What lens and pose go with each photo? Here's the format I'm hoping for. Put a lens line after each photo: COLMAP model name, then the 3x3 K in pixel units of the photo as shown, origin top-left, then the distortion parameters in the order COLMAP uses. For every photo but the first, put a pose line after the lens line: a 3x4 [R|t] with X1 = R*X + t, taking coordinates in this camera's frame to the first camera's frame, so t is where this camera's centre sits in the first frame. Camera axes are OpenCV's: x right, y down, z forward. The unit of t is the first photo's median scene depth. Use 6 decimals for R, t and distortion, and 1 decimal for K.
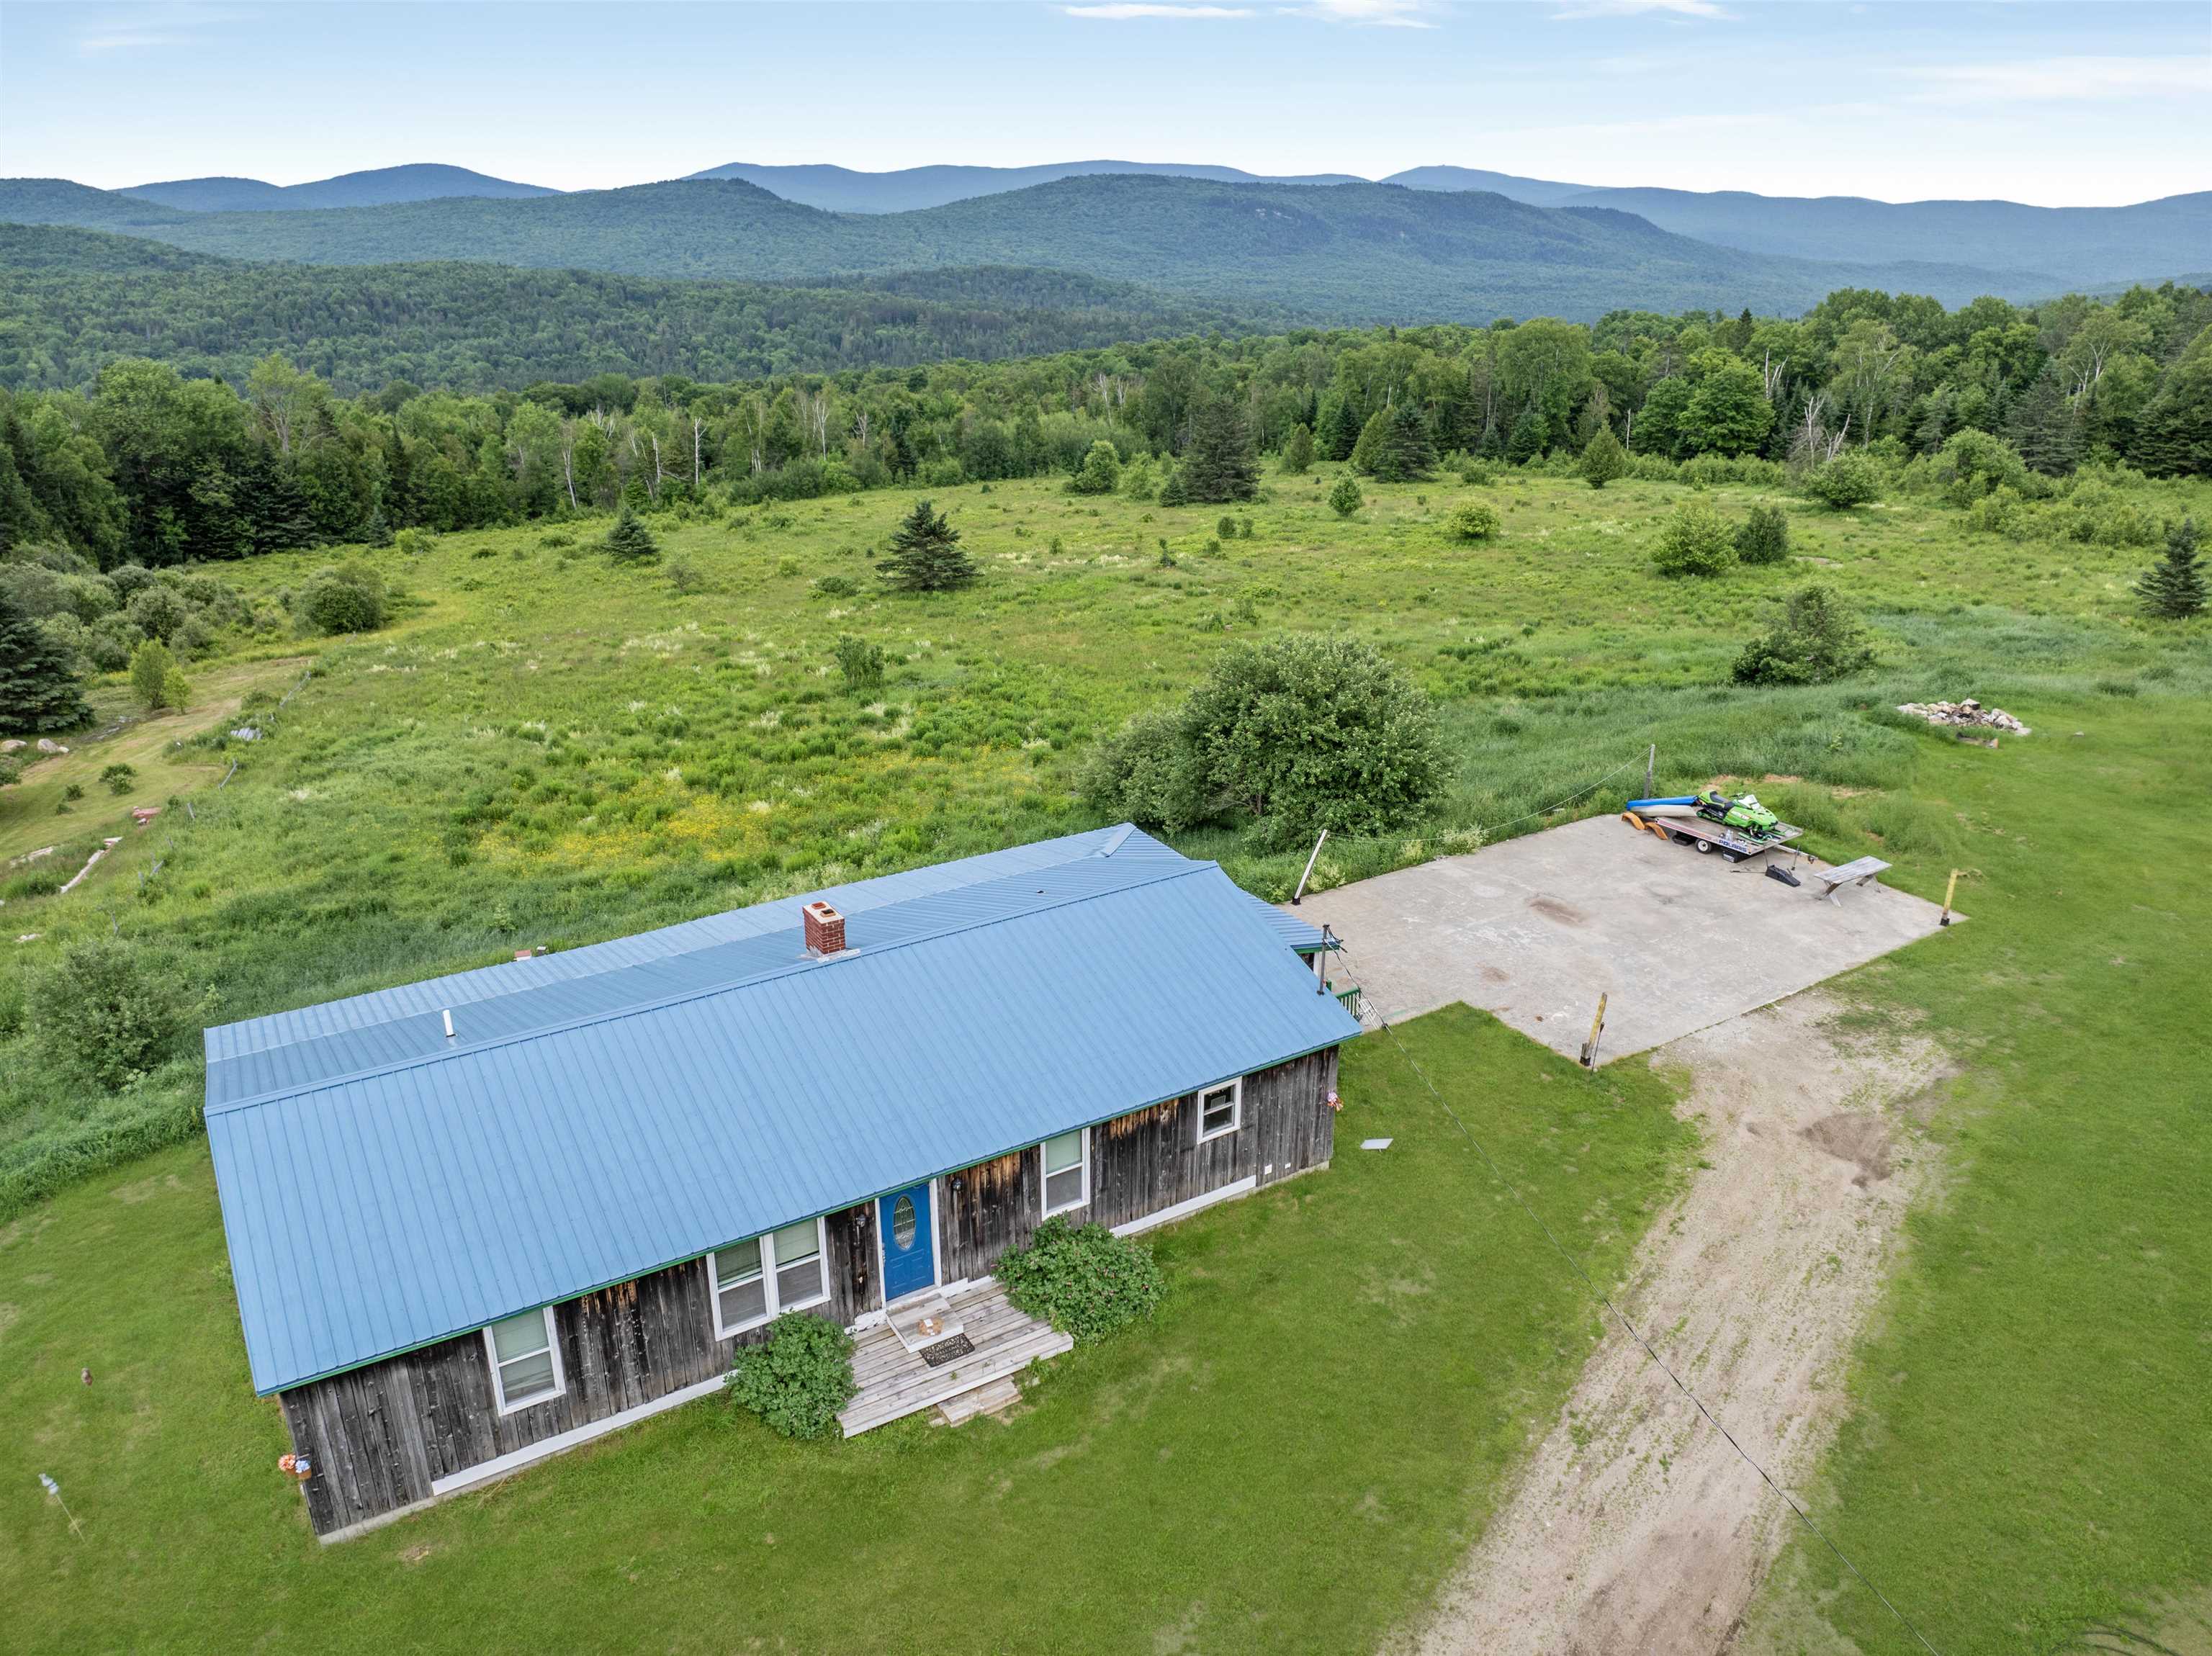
lens RADIAL K [[1549.1, 0, 1111.6], [0, 1549.1, 826.8], [0, 0, 1]] dist [-0.040498, 0.003723]
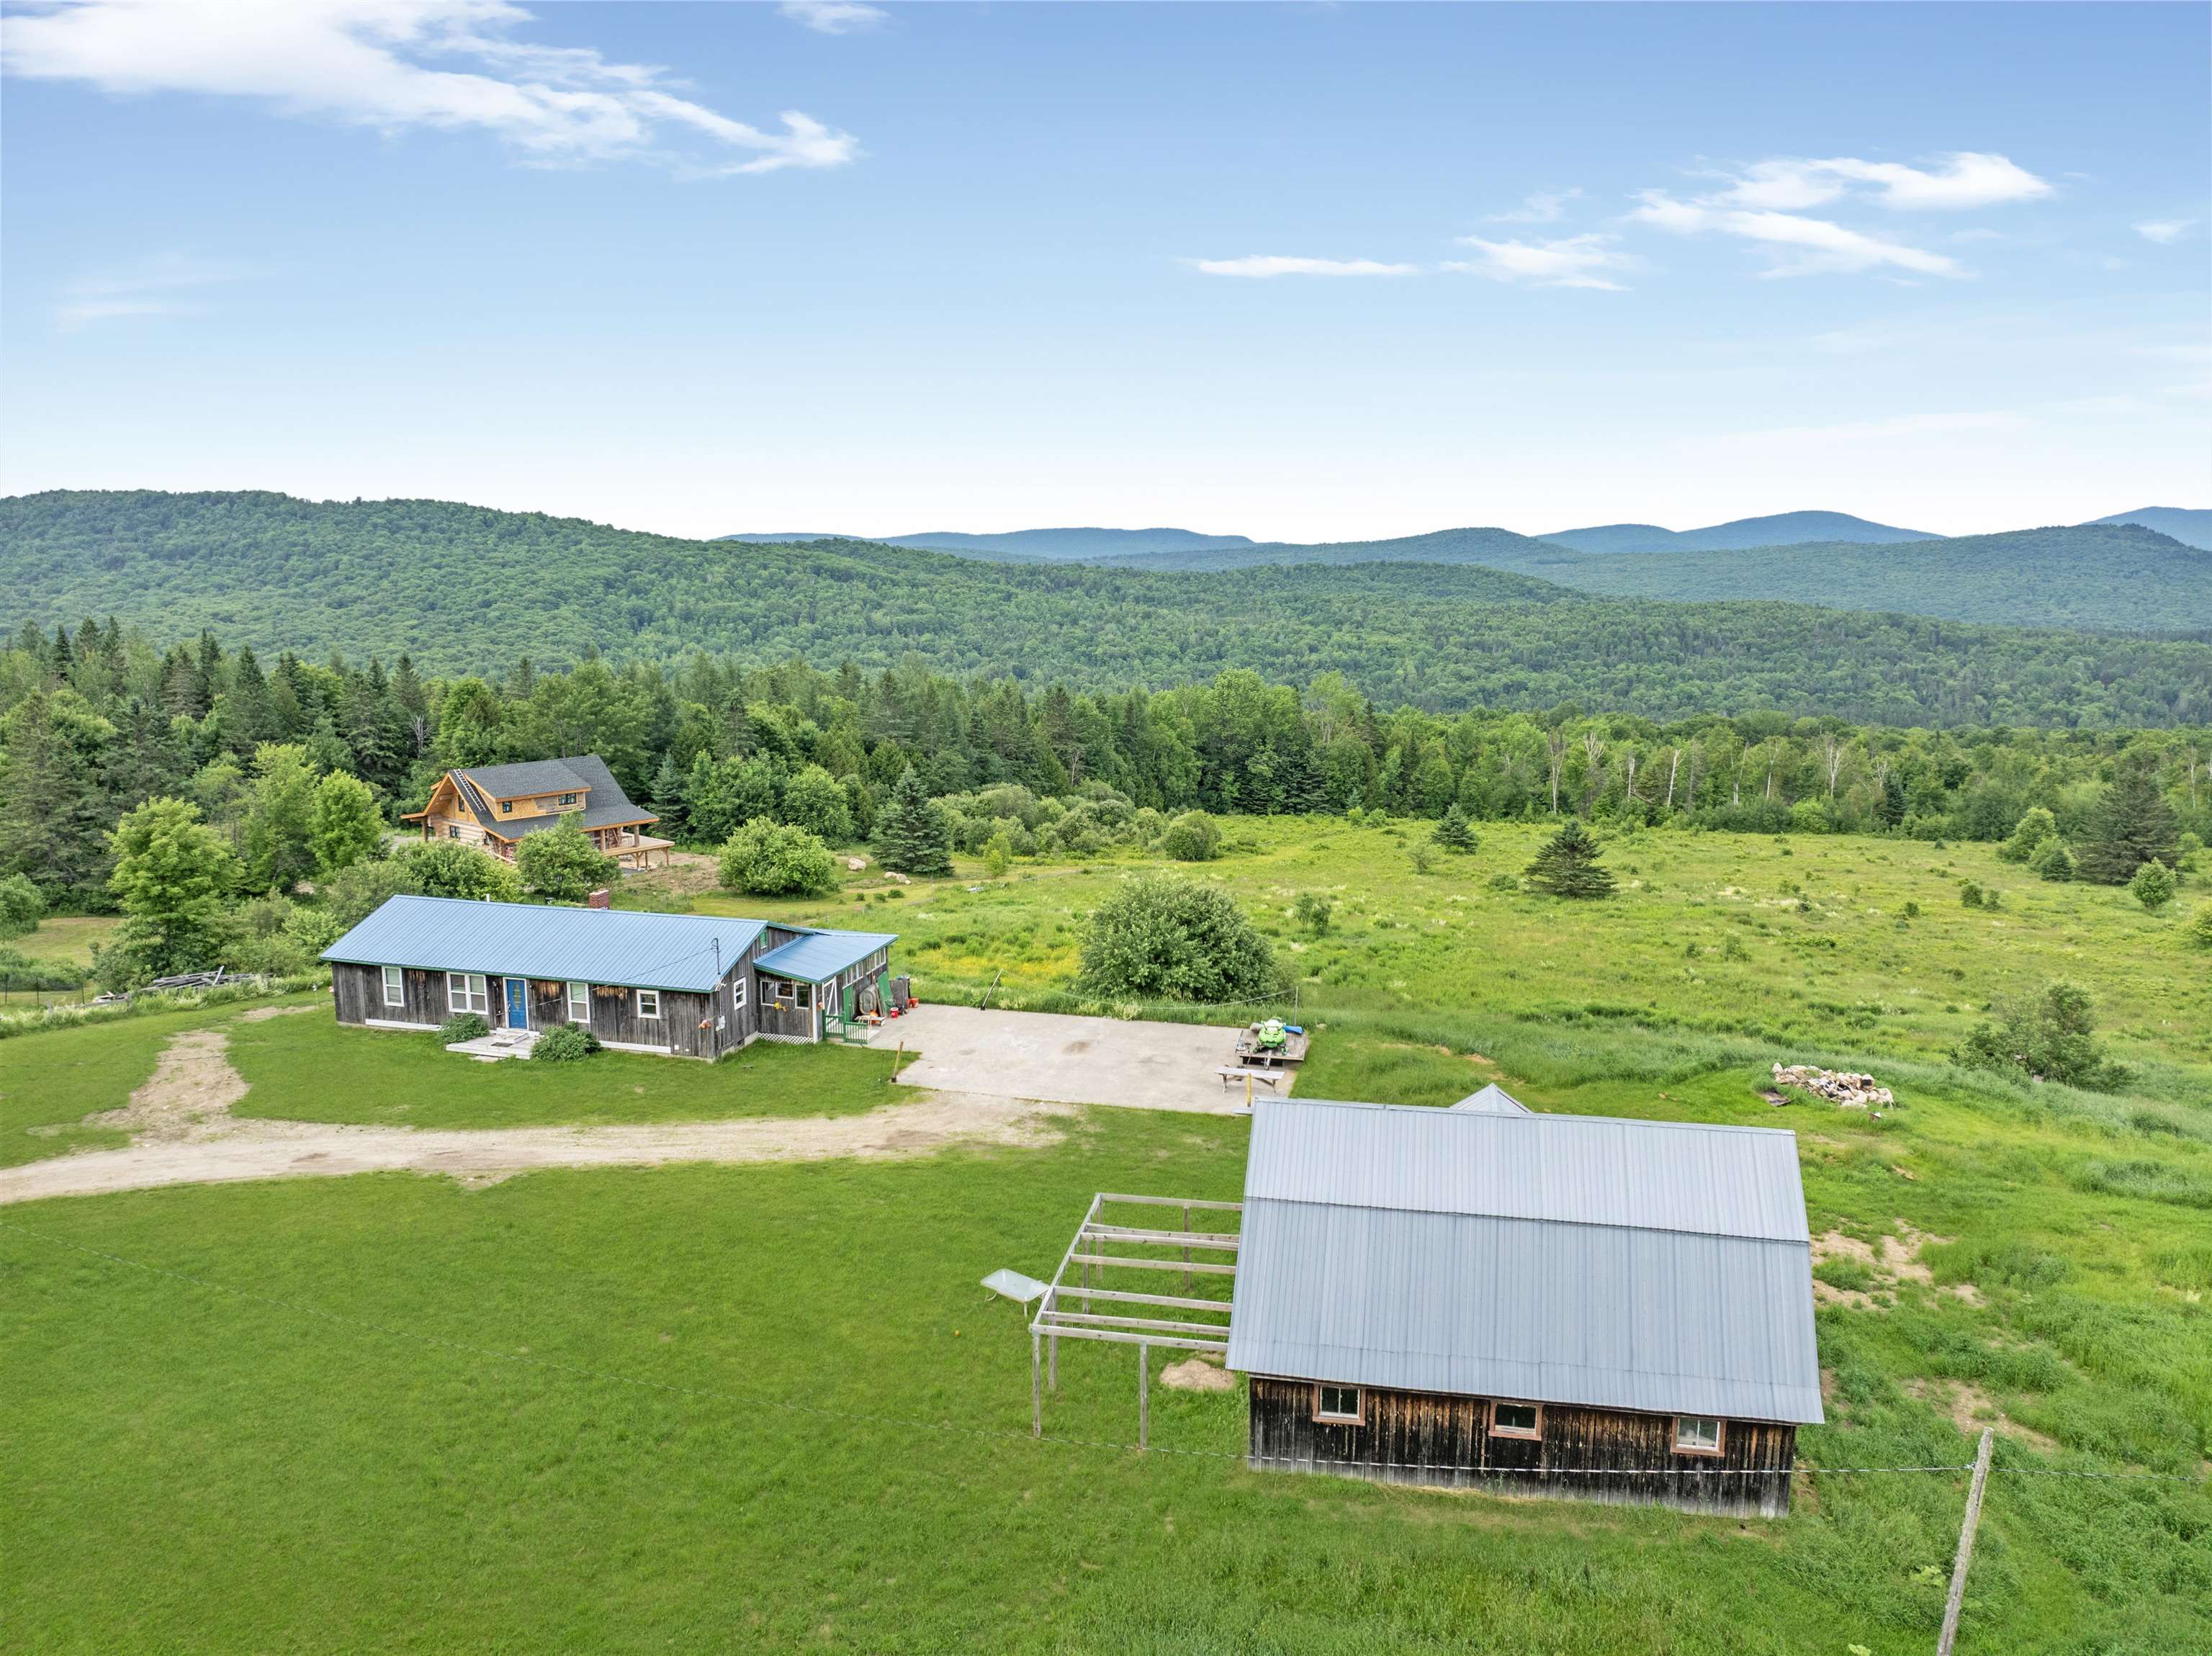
lens RADIAL K [[1549.1, 0, 1112.6], [0, 1549.1, 816.7], [0, 0, 1]] dist [-0.040498, 0.003723]
pose [[0.684295, 0.113949, -0.720247, 0.484099], [-0.264159, 0.959365, -0.099194, -0.007189], [0.679677, 0.258137, 0.686589, -0.031134]]
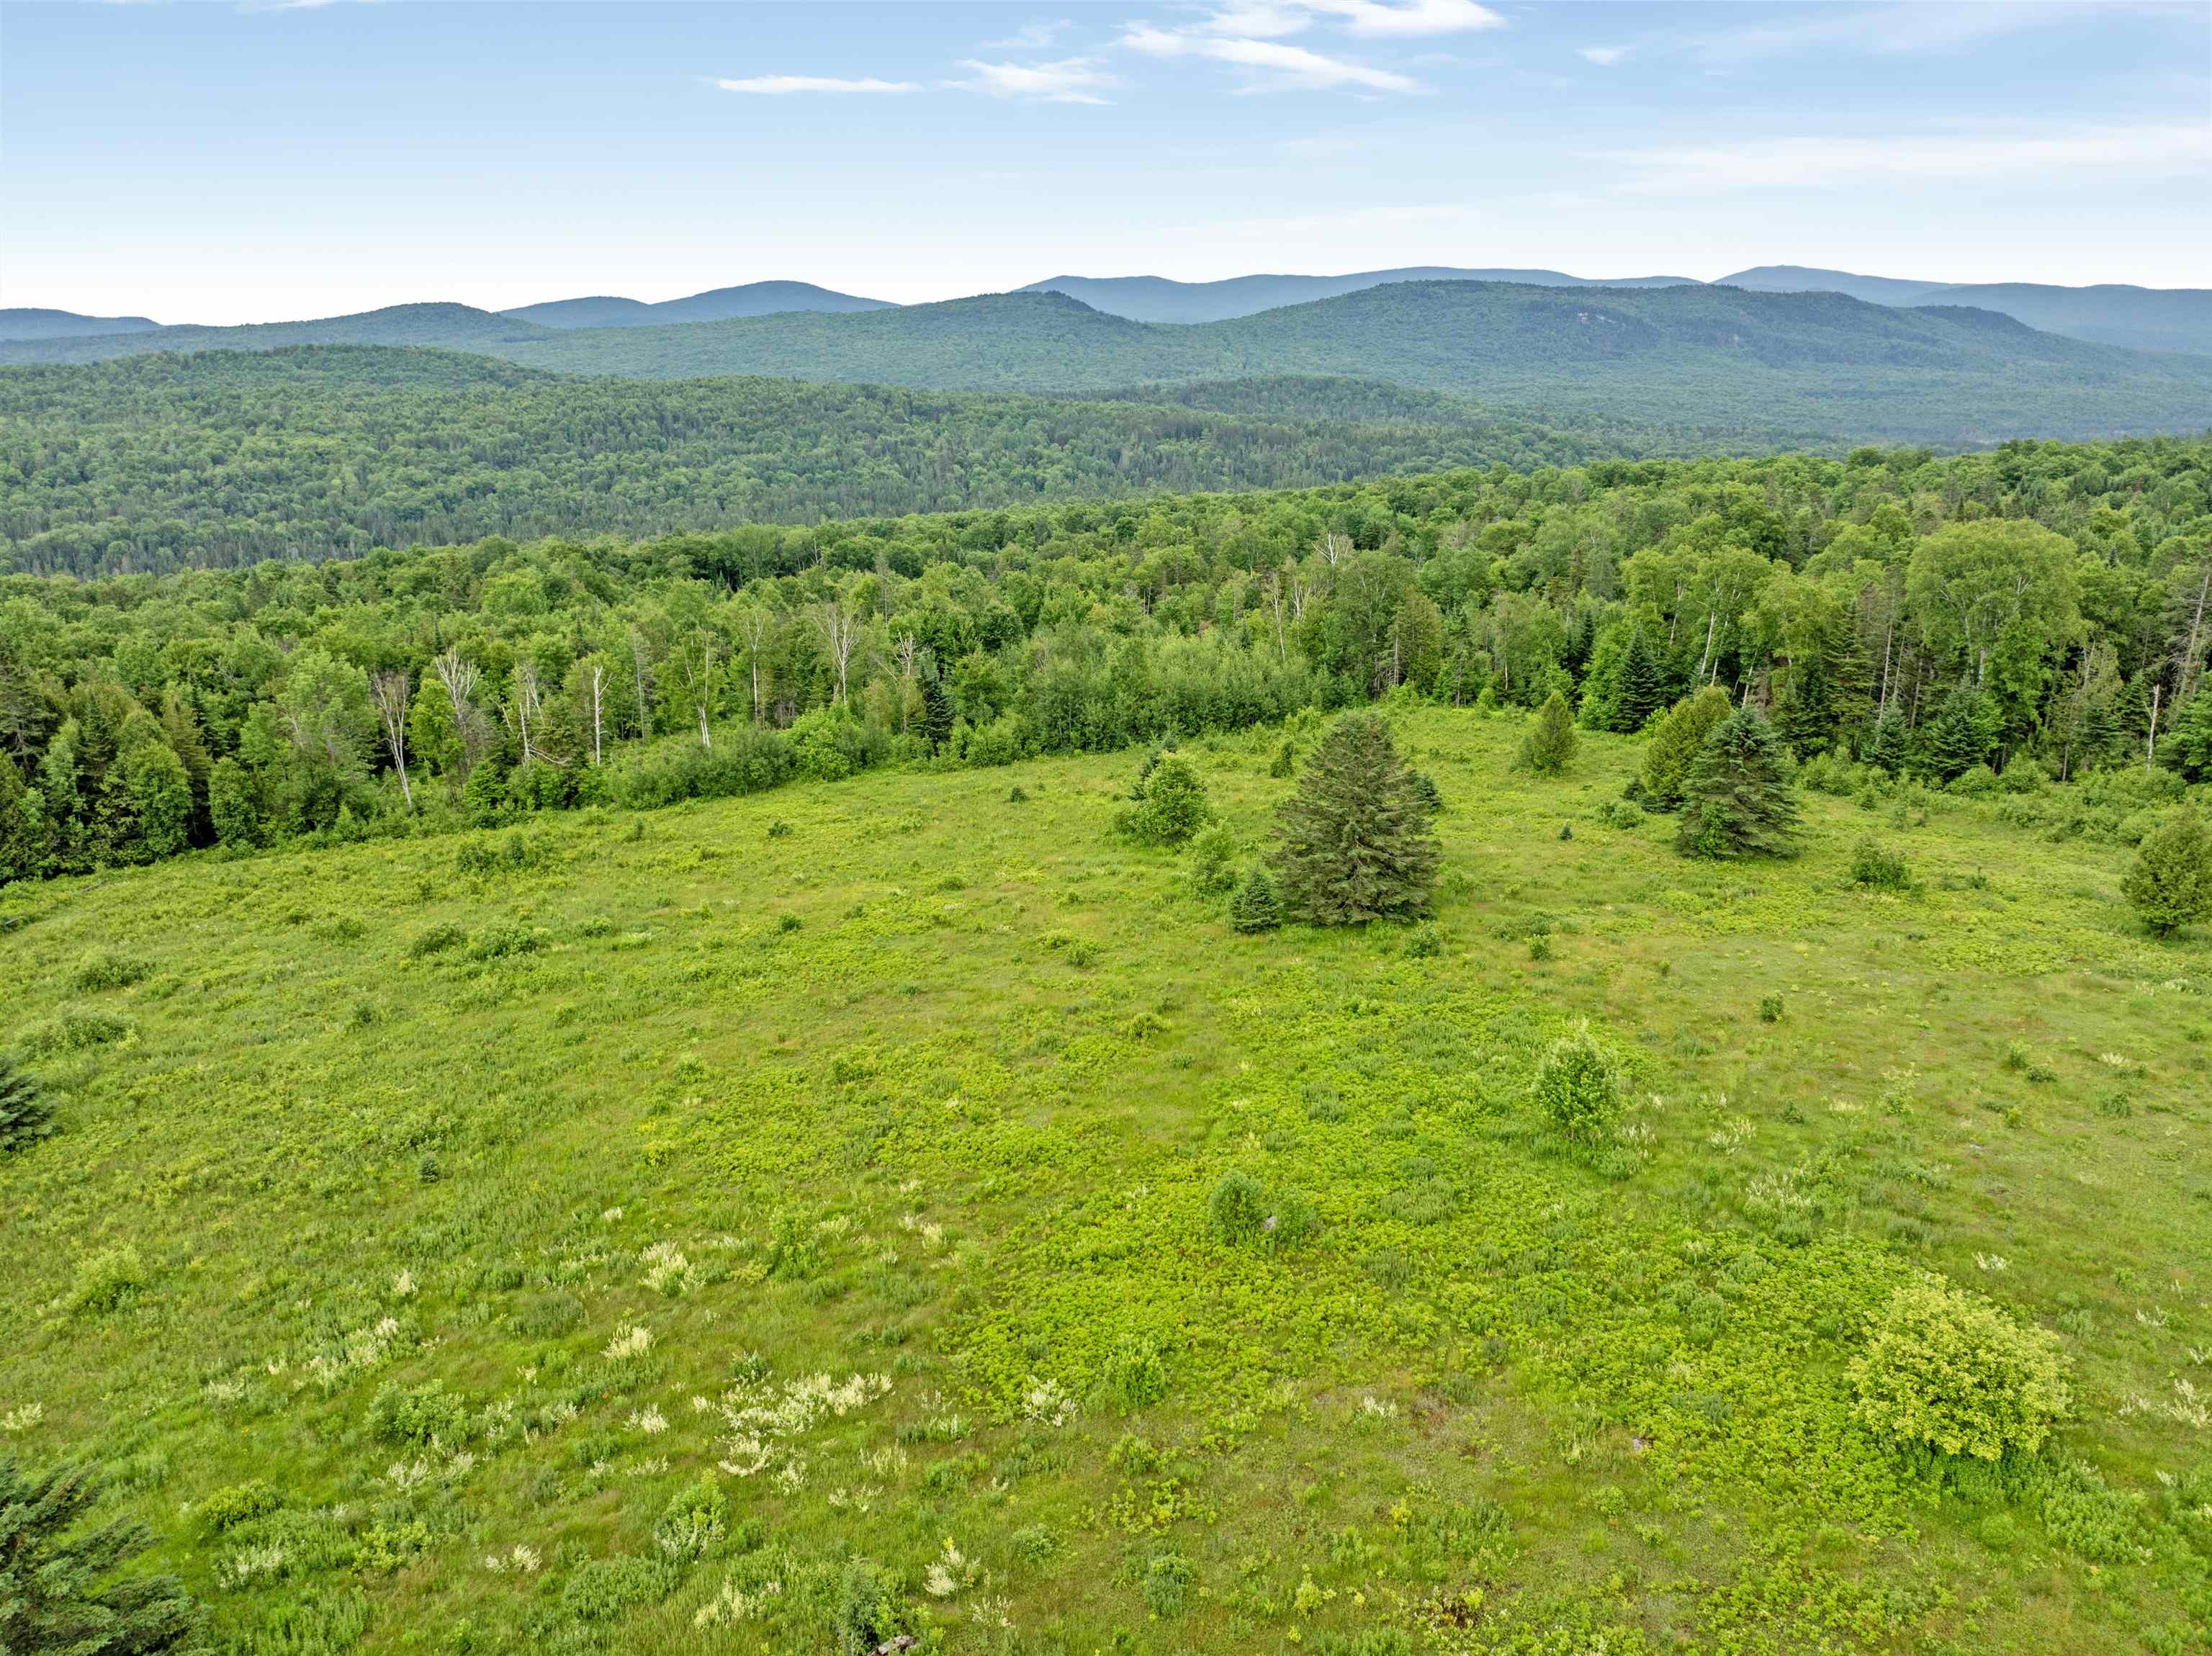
lens RADIAL K [[1549.1, 0, 1116.2], [0, 1549.1, 830.9], [0, 0, 1]] dist [-0.040498, 0.003723]
pose [[0.981340, 0.043320, -0.187338, 0.140769], [-0.054429, 0.997026, -0.054564, -0.329909], [0.184417, 0.063743, 0.980779, 0.769671]]
